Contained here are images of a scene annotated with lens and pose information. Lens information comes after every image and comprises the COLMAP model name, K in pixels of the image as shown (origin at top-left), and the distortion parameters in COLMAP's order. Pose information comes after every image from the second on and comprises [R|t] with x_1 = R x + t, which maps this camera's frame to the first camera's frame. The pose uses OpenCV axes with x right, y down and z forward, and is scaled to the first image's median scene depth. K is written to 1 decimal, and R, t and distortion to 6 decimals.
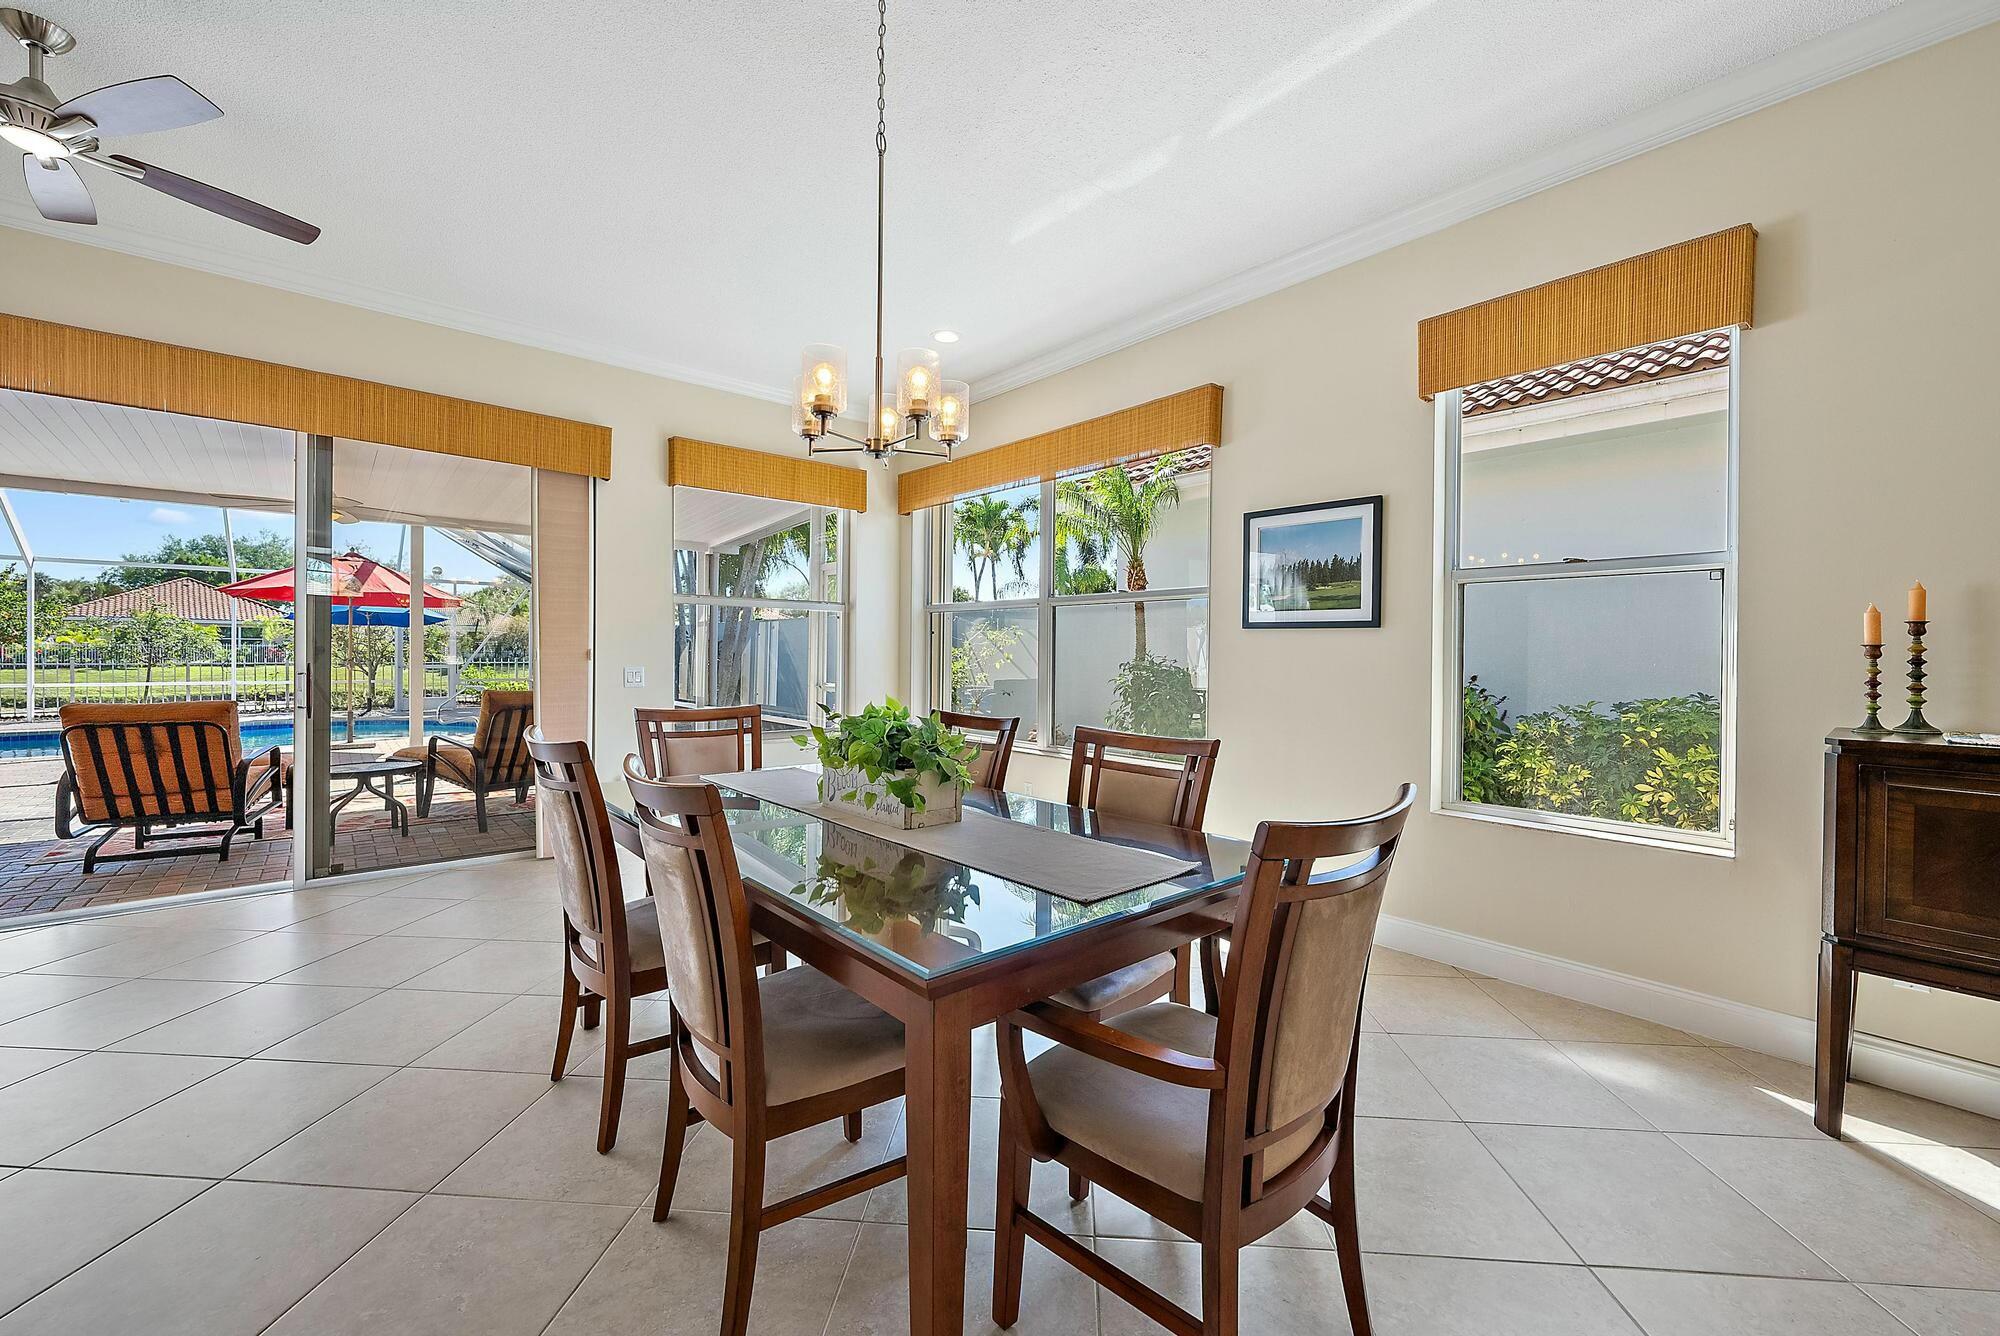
lens RADIAL K [[795.8, 0, 997.4], [0, 795.8, 663.4], [0, 0, 1]] dist [-0.005277, 0.003125]
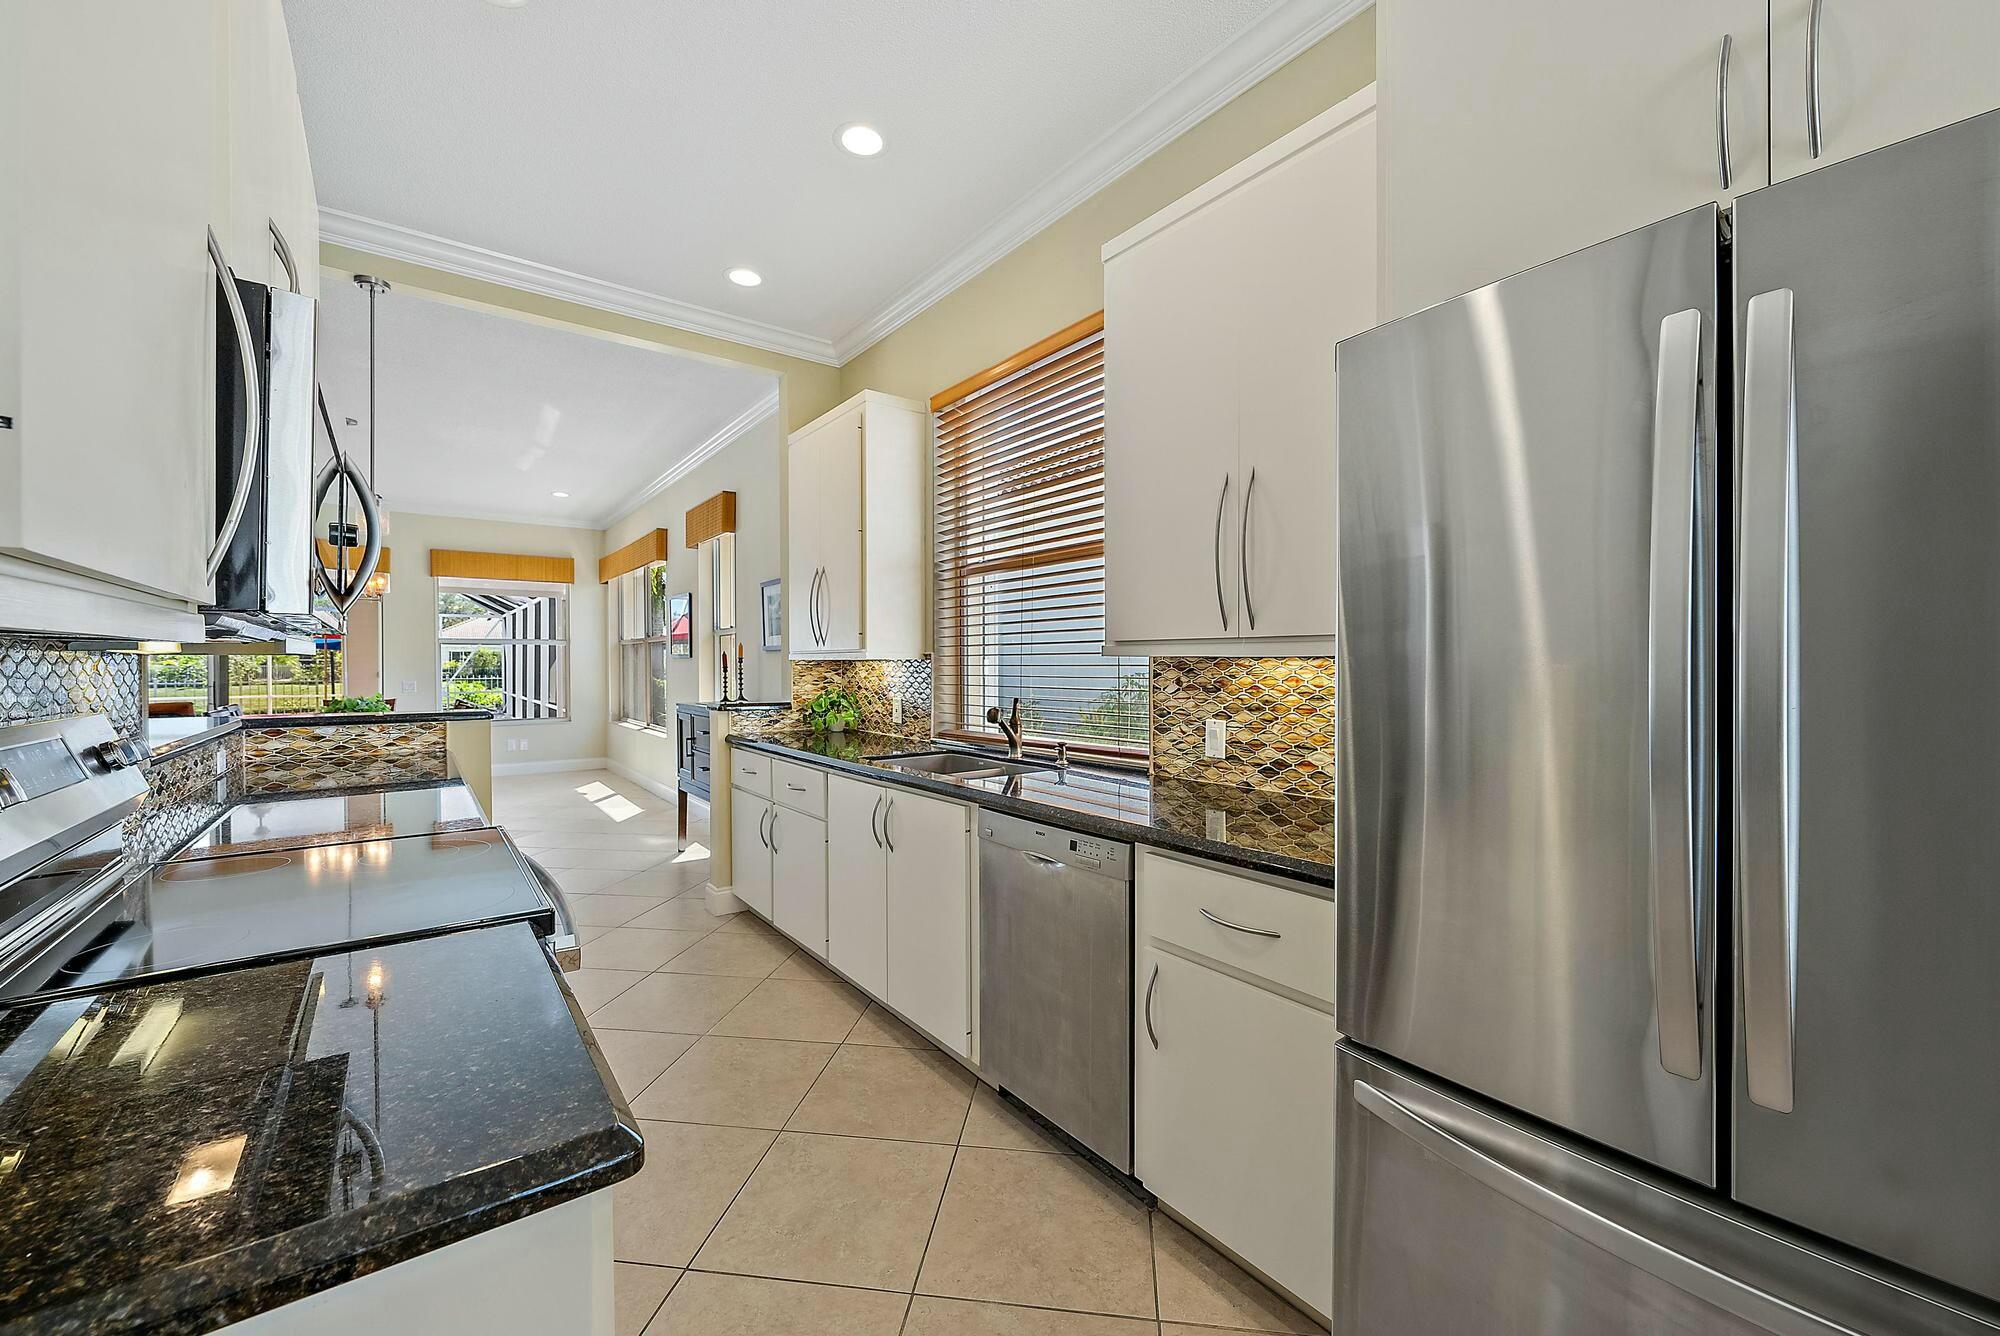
lens RADIAL K [[795.8, 0, 994.9], [0, 795.8, 676.8], [0, 0, 1]] dist [-0.005277, 0.003125]
pose [[0.997477, -0.011383, -0.070071, 1.045915], [0.011847, 0.999911, 0.006200, 0.001718], [0.069994, -0.007015, 0.997523, -0.729610]]
